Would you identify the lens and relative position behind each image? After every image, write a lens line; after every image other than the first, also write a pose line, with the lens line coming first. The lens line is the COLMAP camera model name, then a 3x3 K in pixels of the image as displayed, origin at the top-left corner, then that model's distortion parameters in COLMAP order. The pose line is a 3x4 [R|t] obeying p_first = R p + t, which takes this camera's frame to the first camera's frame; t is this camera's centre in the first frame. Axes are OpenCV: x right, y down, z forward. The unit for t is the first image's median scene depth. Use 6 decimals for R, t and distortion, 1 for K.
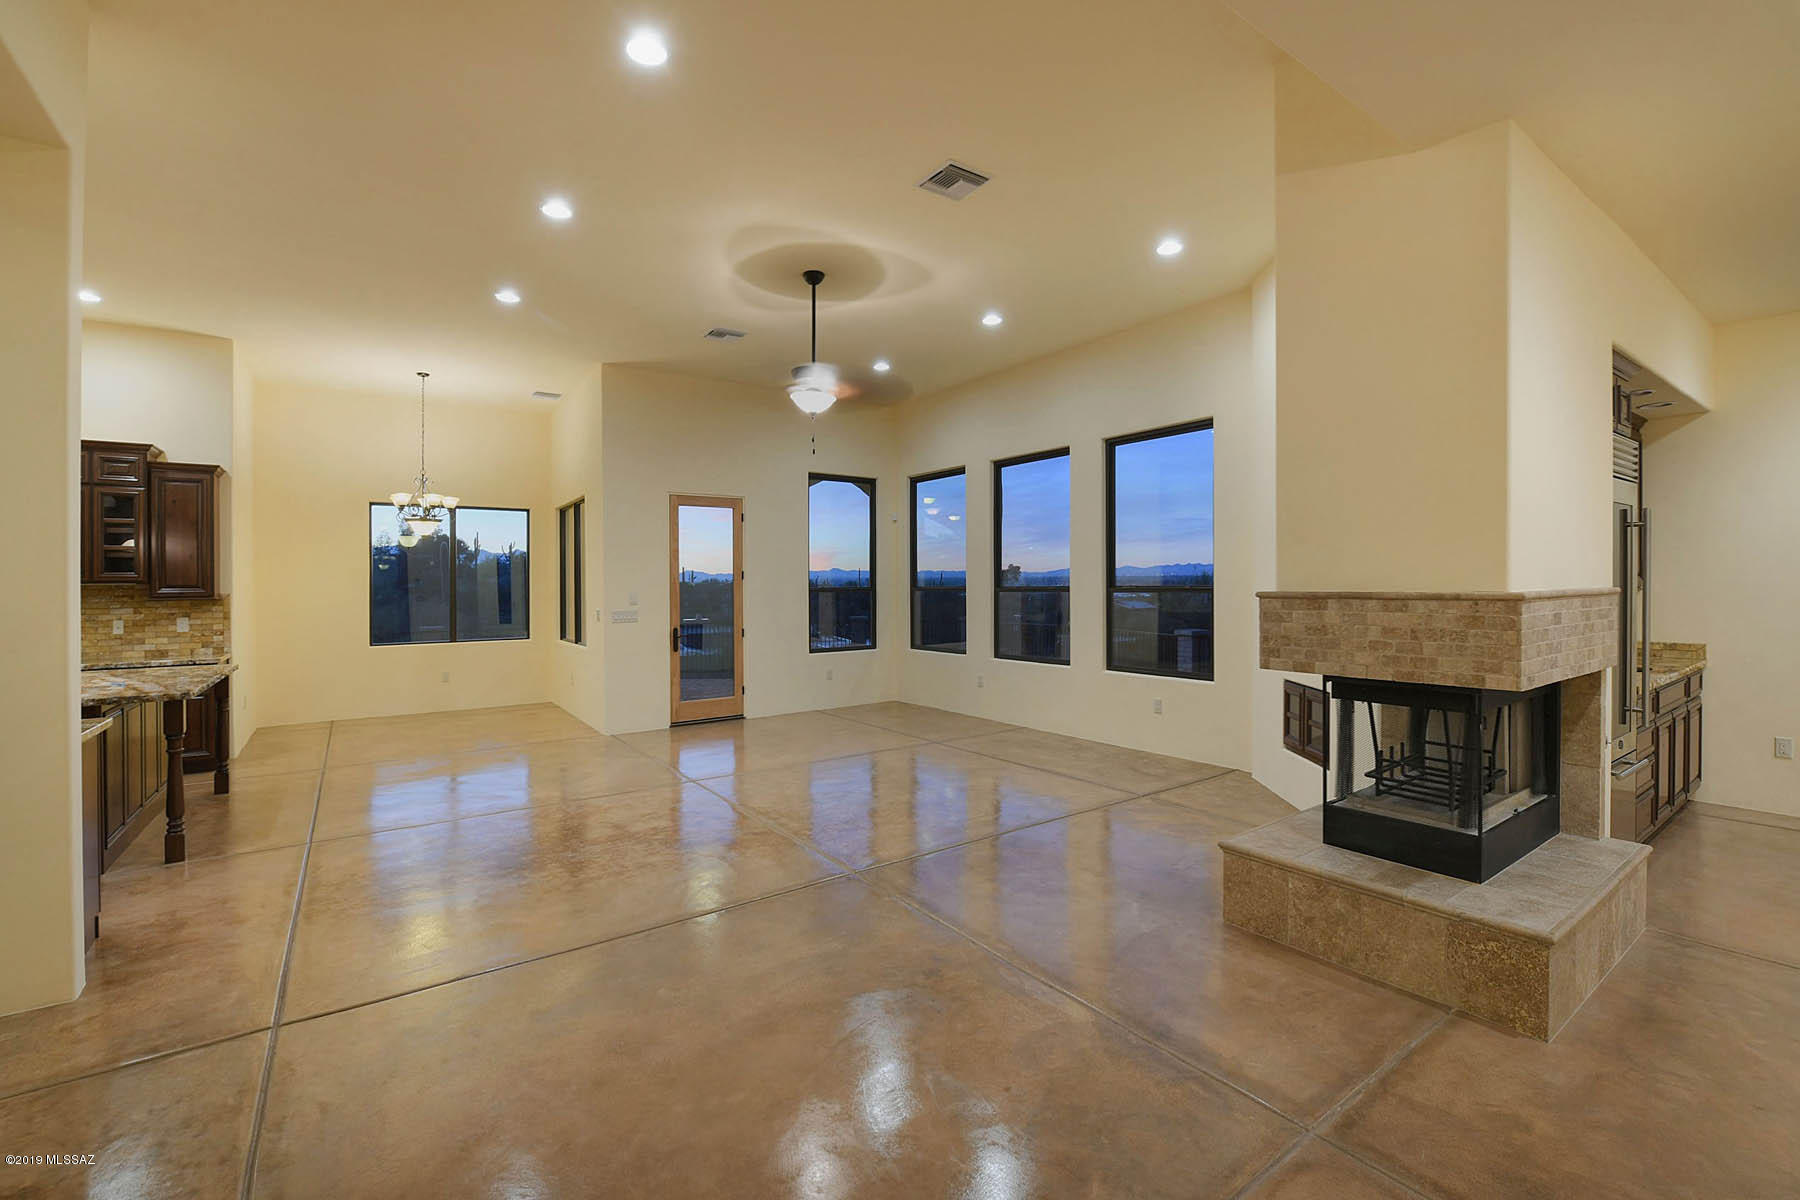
lens RADIAL K [[782.1, 0, 858.3], [0, 782.1, 584.8], [0, 0, 1]] dist [-0.003477, 0.002226]
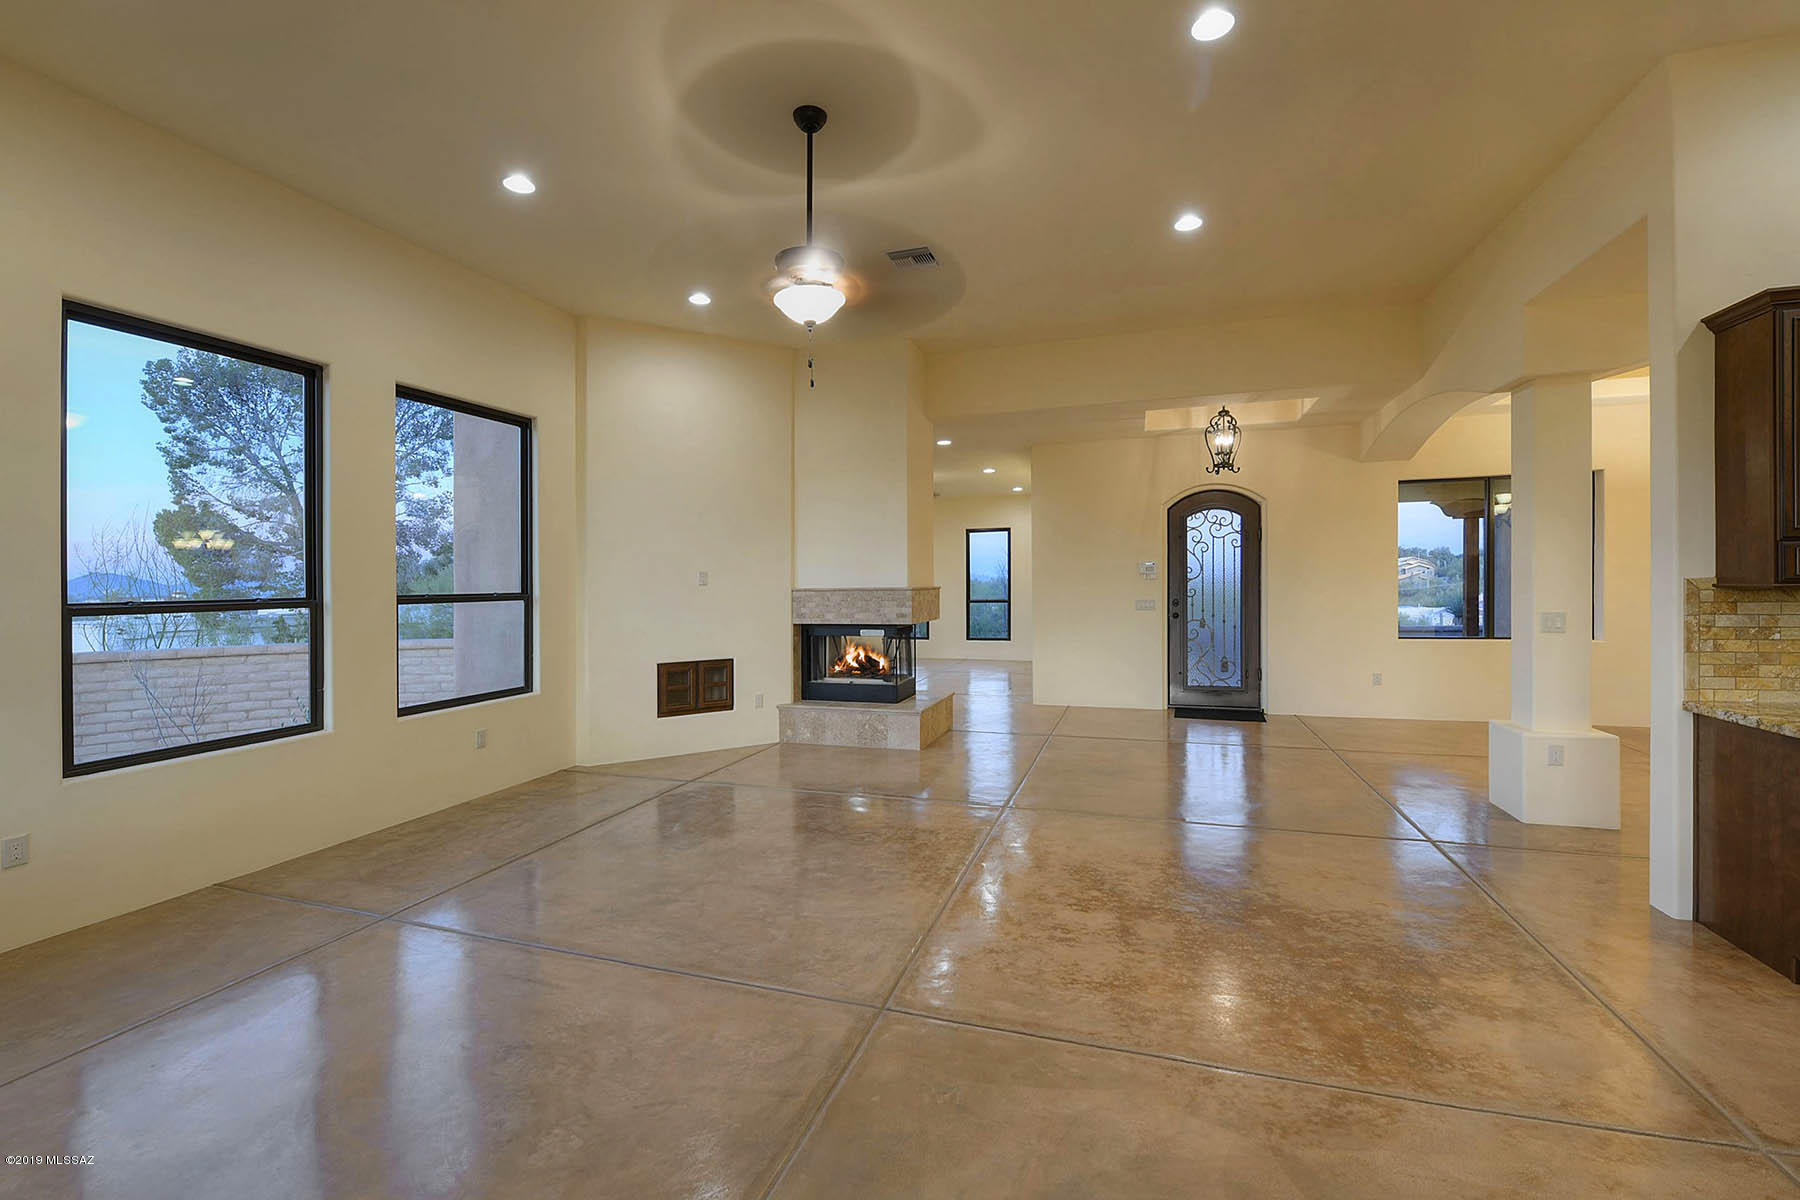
lens RADIAL K [[776.5, 0, 909.2], [0, 776.5, 594.1], [0, 0, 1]] dist [-0.010225, -0.002070]
pose [[-0.657772, 0.006390, 0.753190, -0.475455], [0.023413, 0.999654, 0.011965, 0.001706], [-0.752853, 0.025505, -0.657694, 1.086003]]
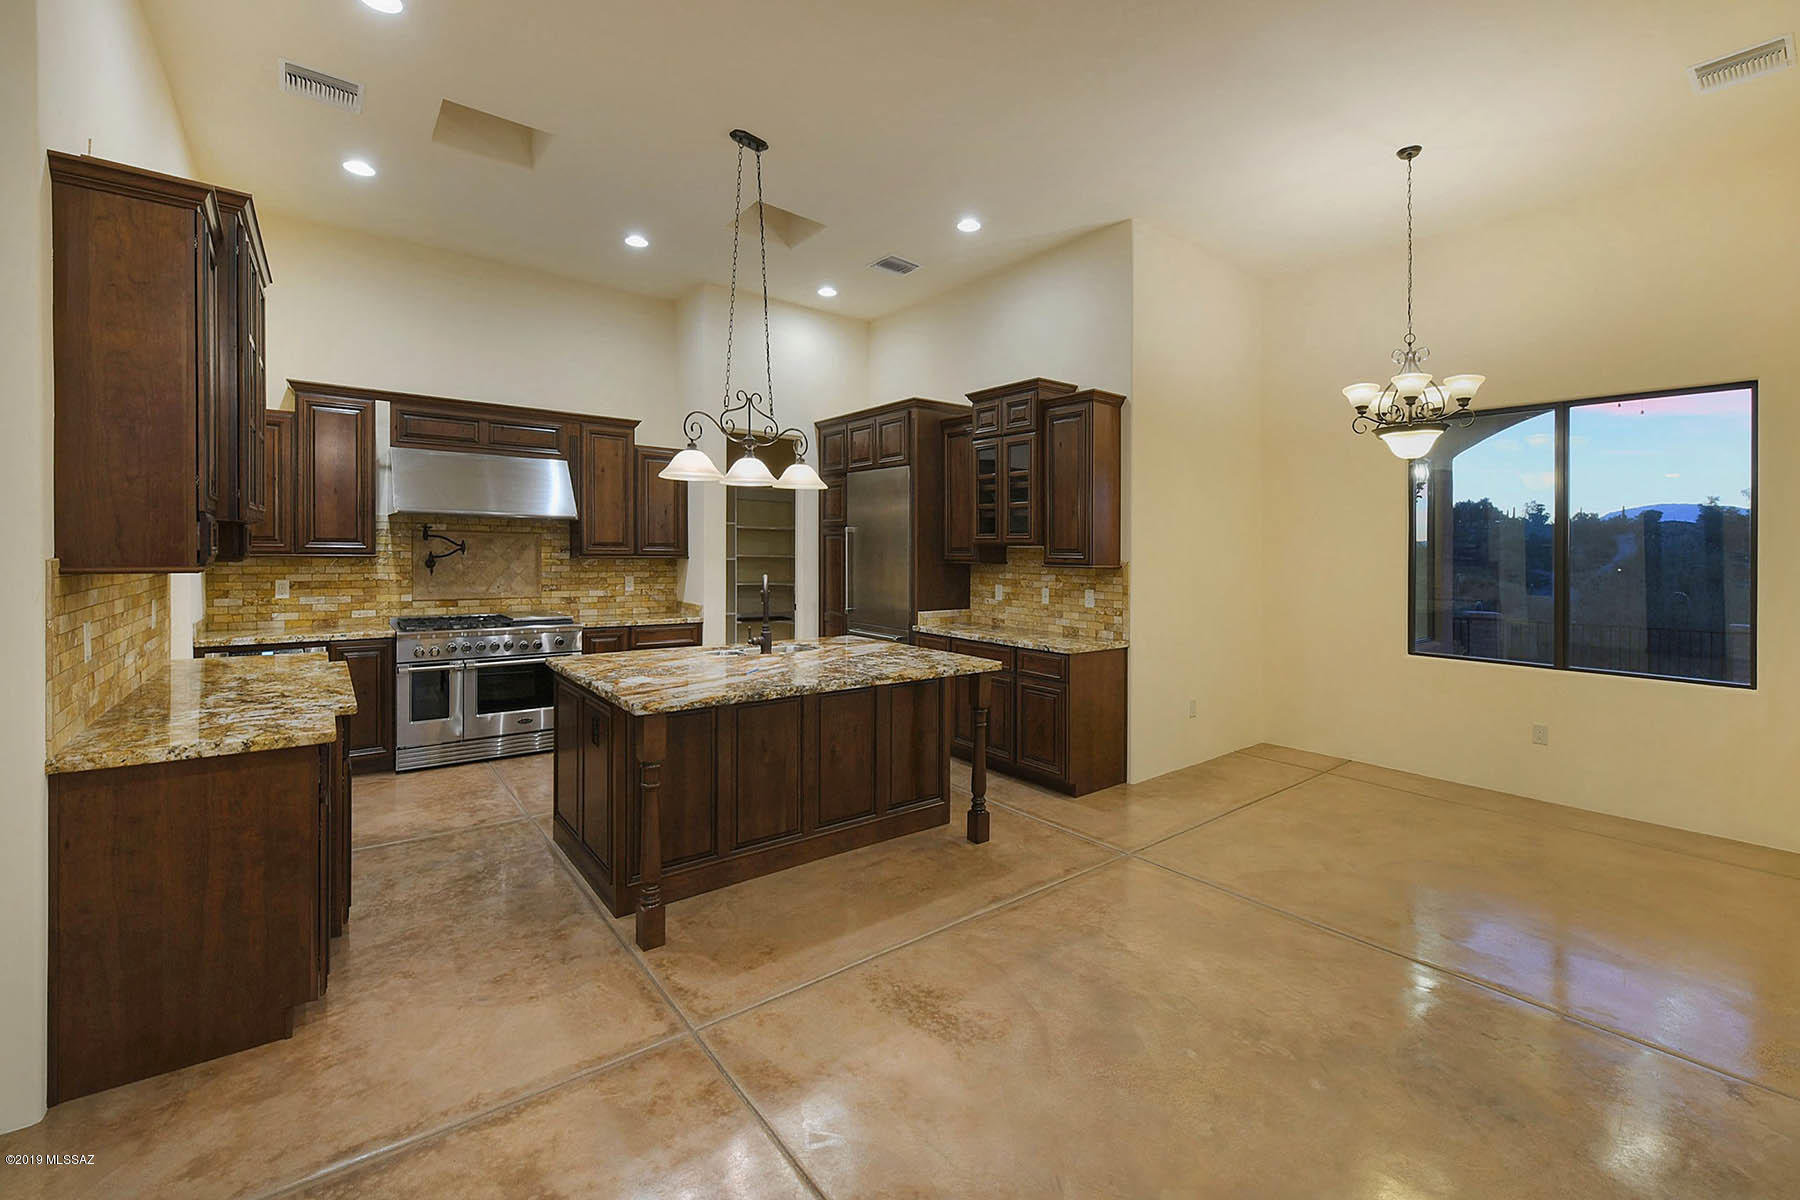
lens RADIAL K [[776.5, 0, 921.4], [0, 776.5, 555.4], [0, 0, 1]] dist [-0.010225, -0.002070]
pose [[0.140416, 0.017088, -0.989945, -0.108401], [-0.017072, 0.999744, 0.014836, -0.001708], [0.989945, 0.014817, 0.140672, 0.734092]]
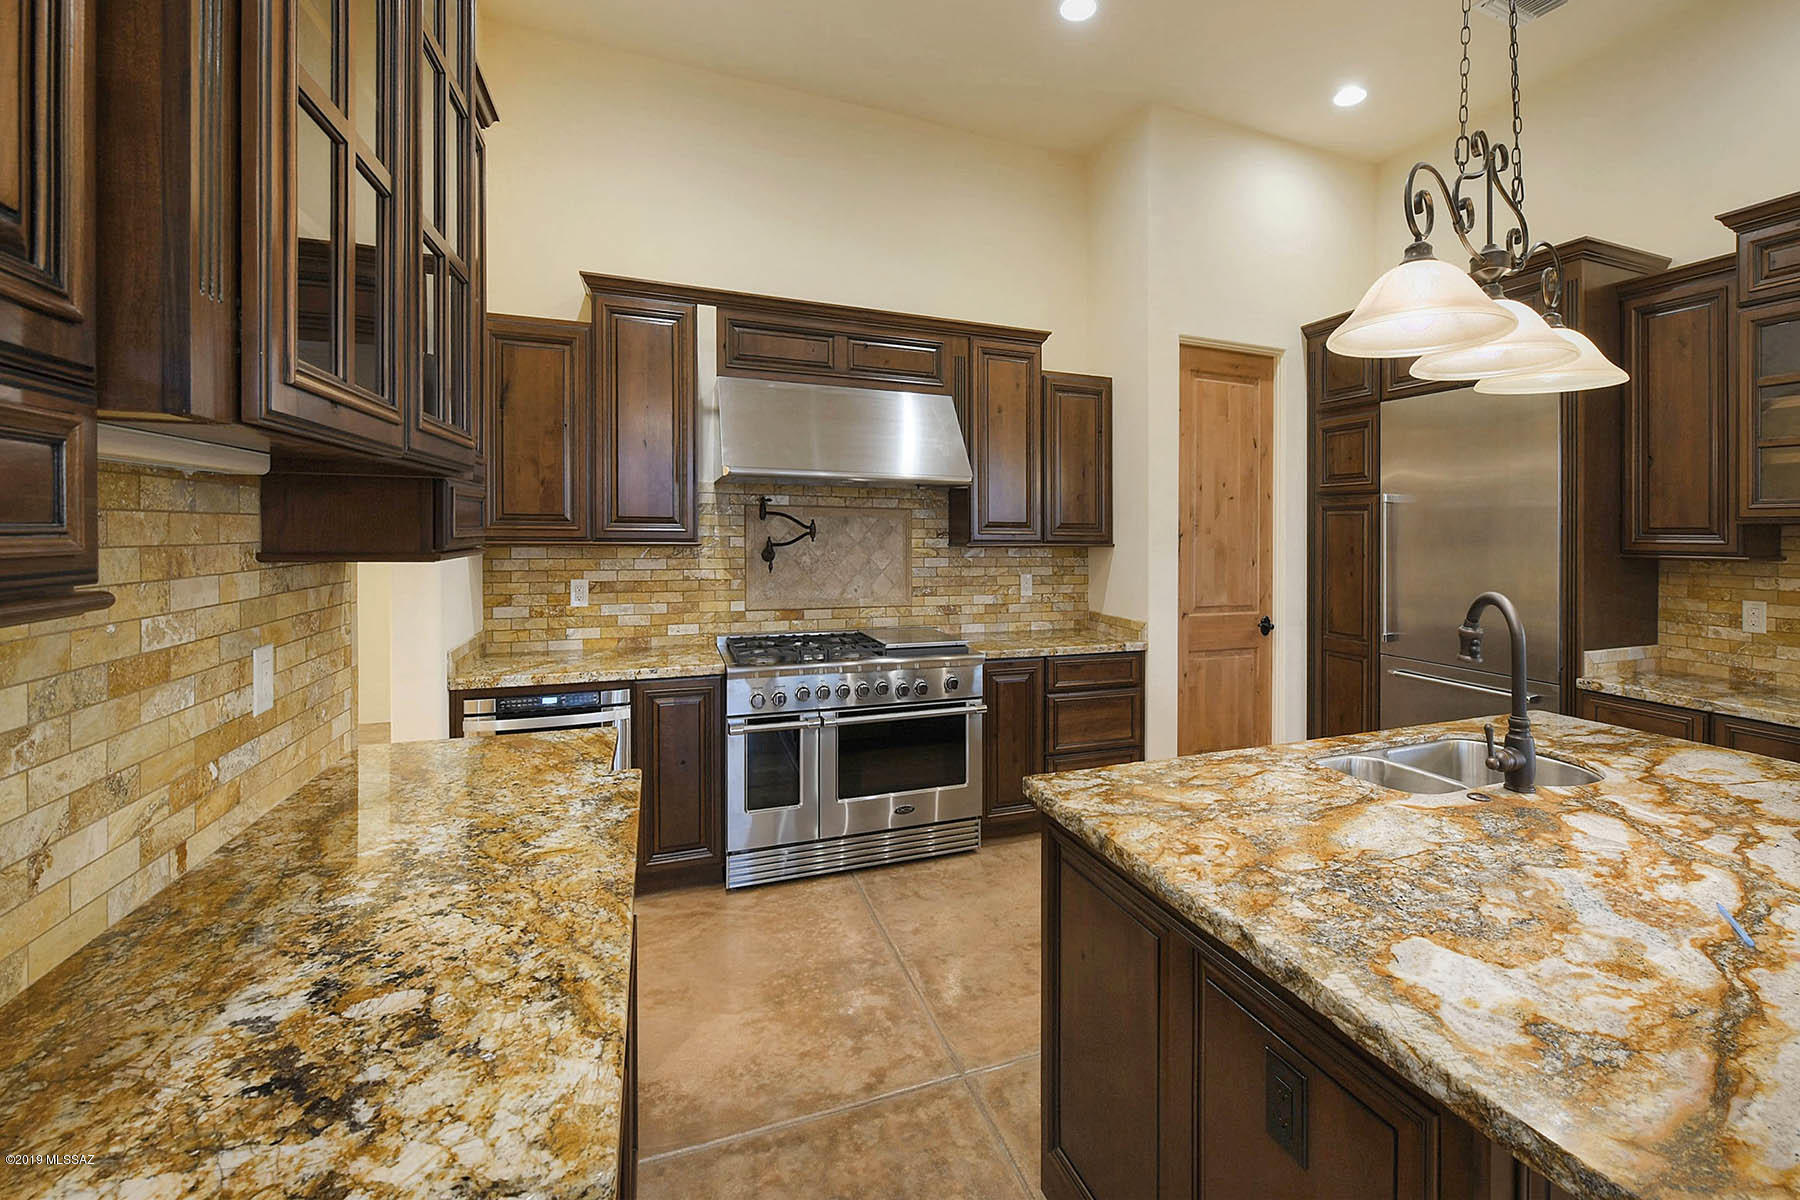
lens RADIAL K [[782.1, 0, 913.5], [0, 782.1, 540.2], [0, 0, 1]] dist [-0.003477, 0.002226]
pose [[-0.205692, 0.017504, -0.978460, -0.450219], [-0.010757, 0.999739, 0.020146, 0.004858], [0.978558, 0.014669, -0.205450, 0.559450]]
